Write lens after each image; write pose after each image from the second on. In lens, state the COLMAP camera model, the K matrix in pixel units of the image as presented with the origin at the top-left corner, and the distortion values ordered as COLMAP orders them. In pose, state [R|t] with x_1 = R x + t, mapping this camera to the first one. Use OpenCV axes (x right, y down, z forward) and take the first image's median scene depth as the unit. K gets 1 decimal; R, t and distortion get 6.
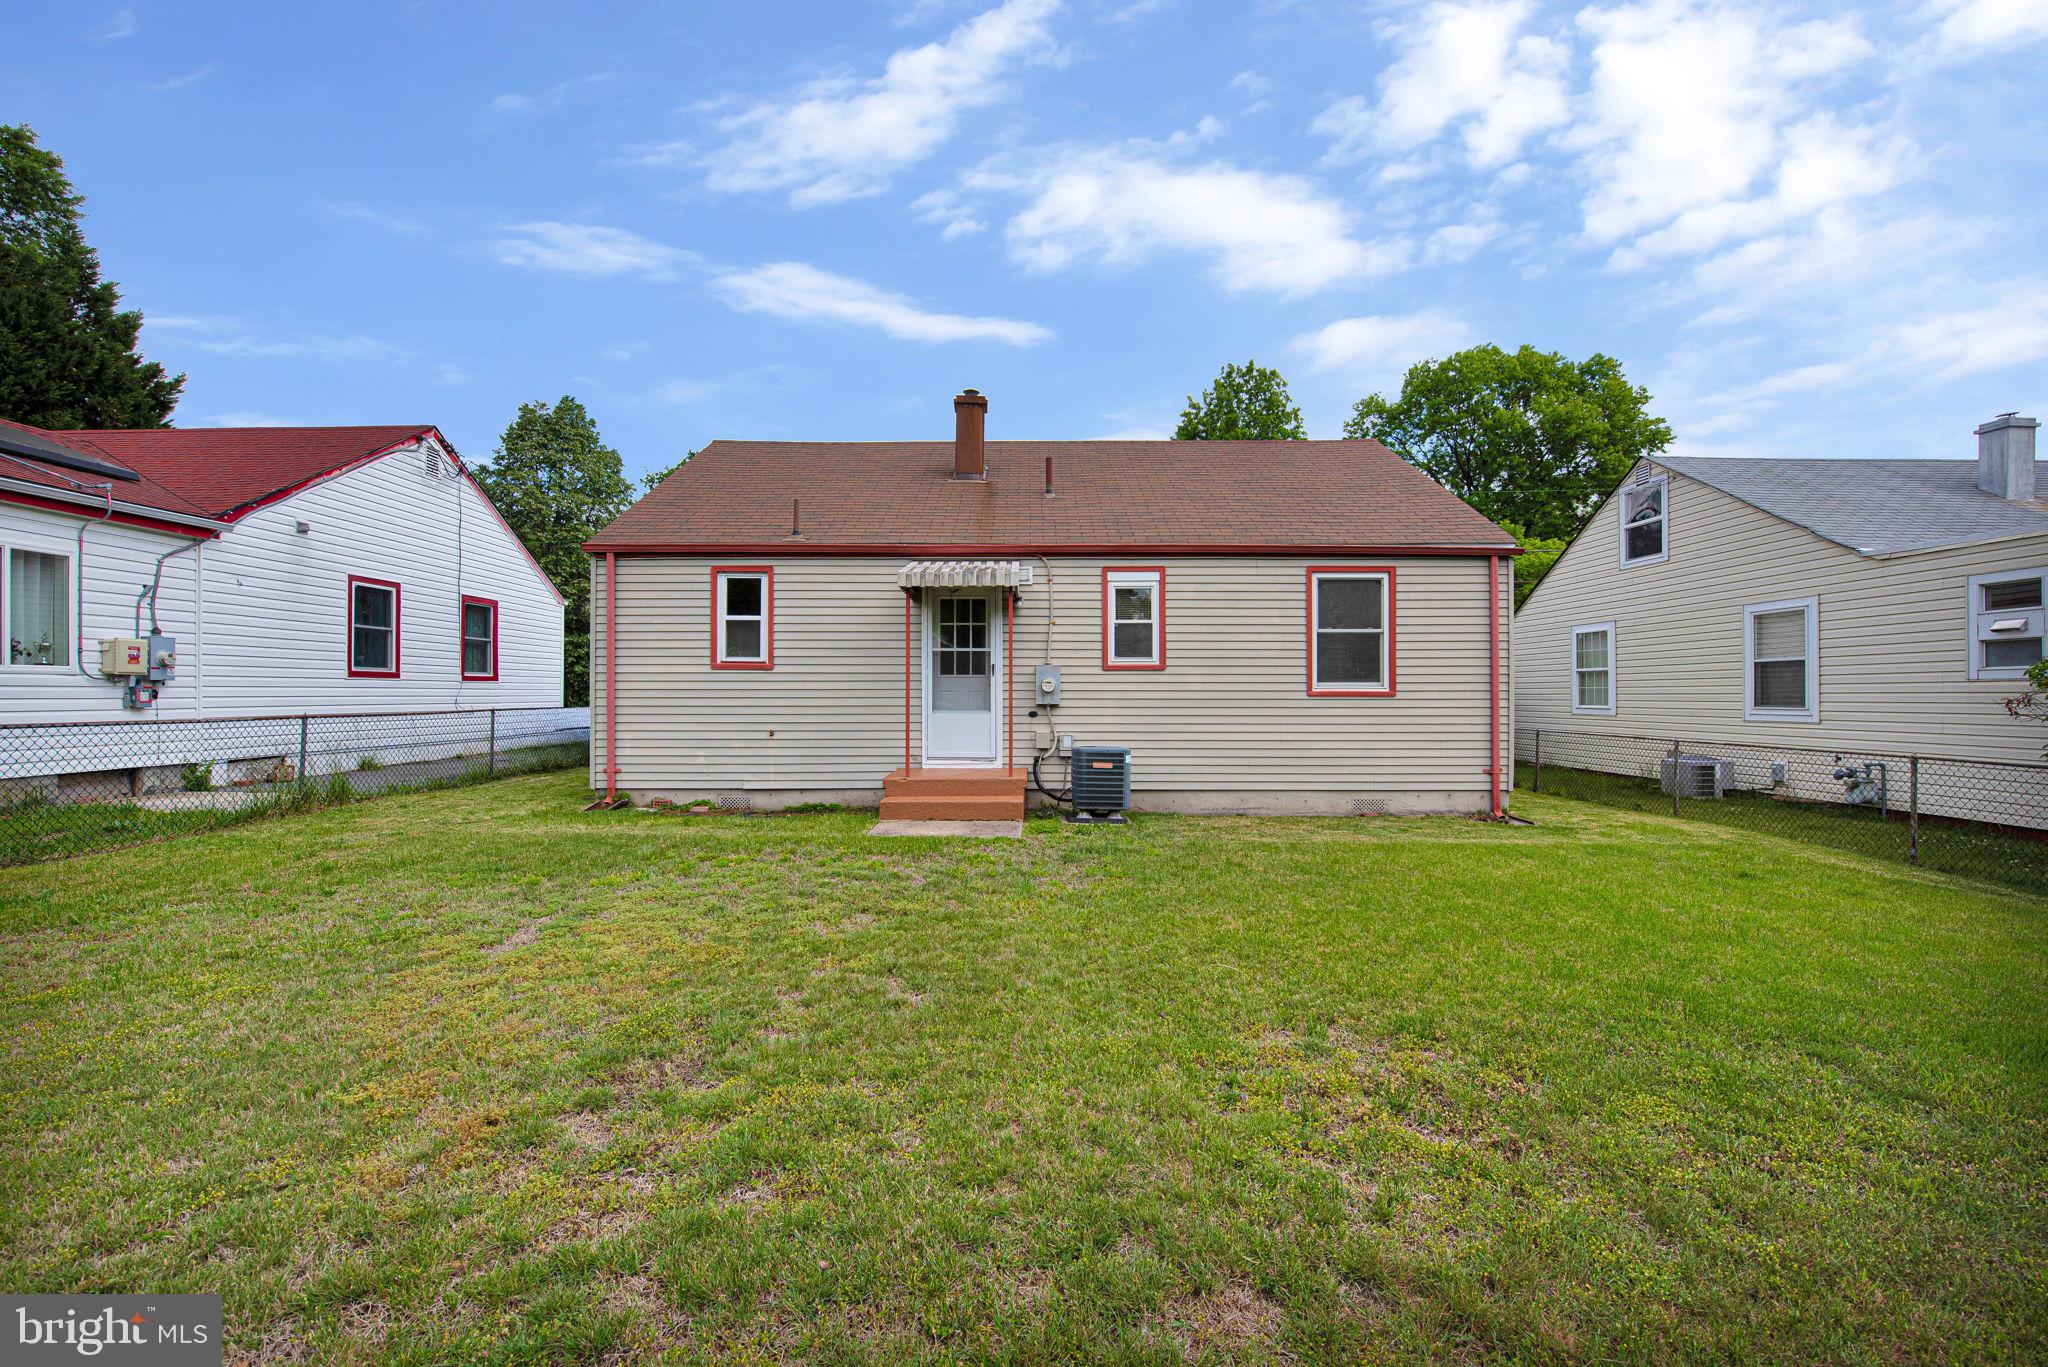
lens RADIAL K [[842.1, 0, 1069.2], [0, 842.1, 696.9], [0, 0, 1]] dist [-0.011703, -0.001276]
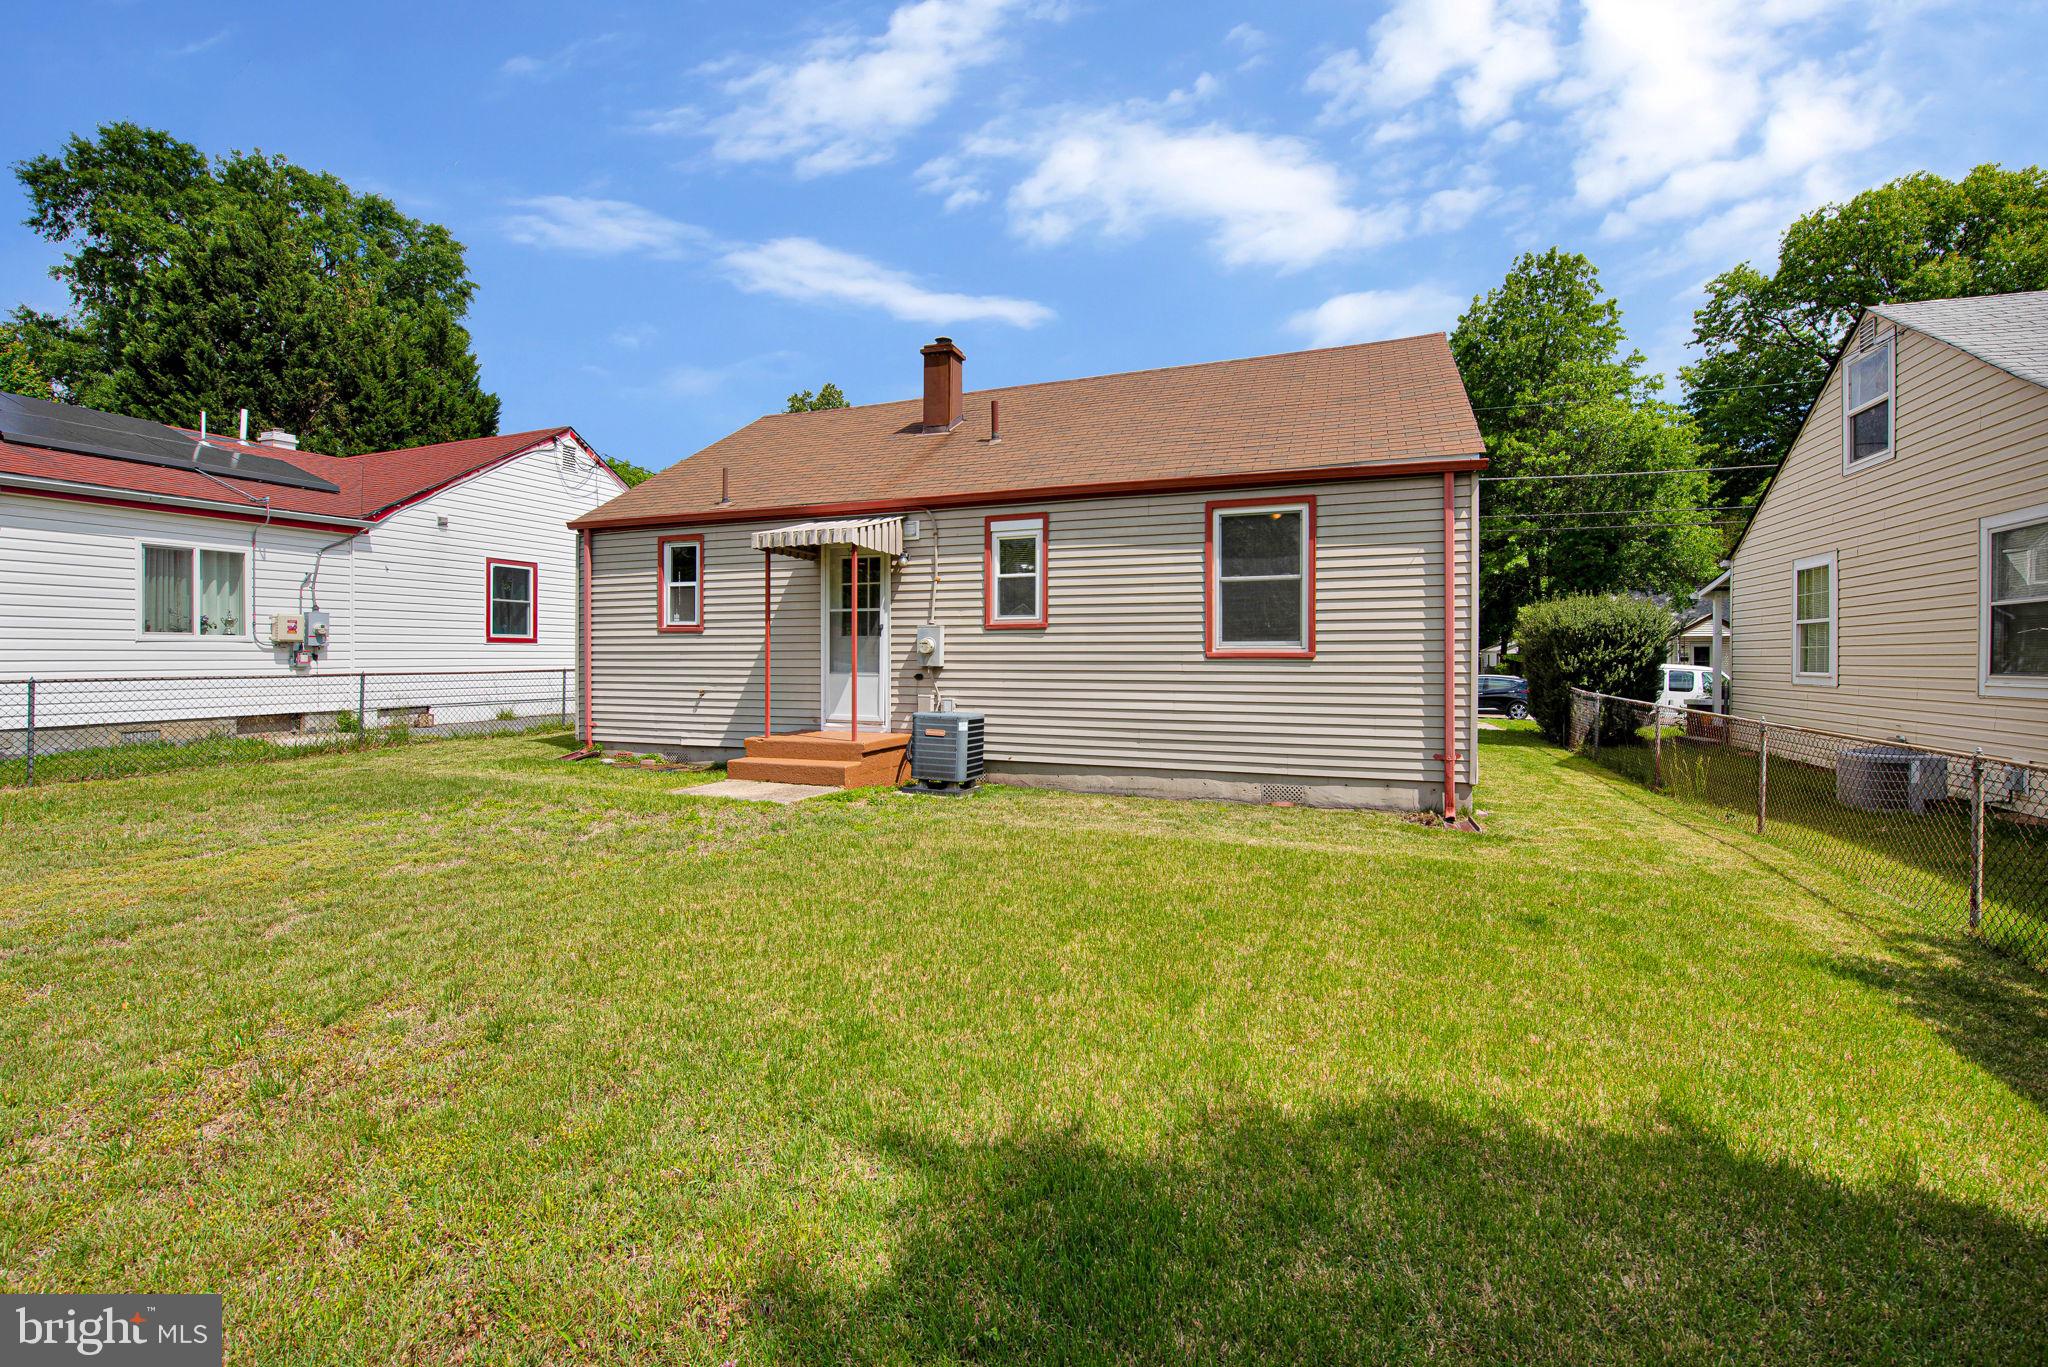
lens RADIAL K [[887.9, 0, 1042.2], [0, 887.9, 679.7], [0, 0, 1]] dist [-0.014586, -0.001349]
pose [[0.932167, 0.009146, -0.361913, 0.442711], [-0.001325, 0.999760, 0.021853, 0.001287], [0.362027, -0.019891, 0.931956, 0.120408]]
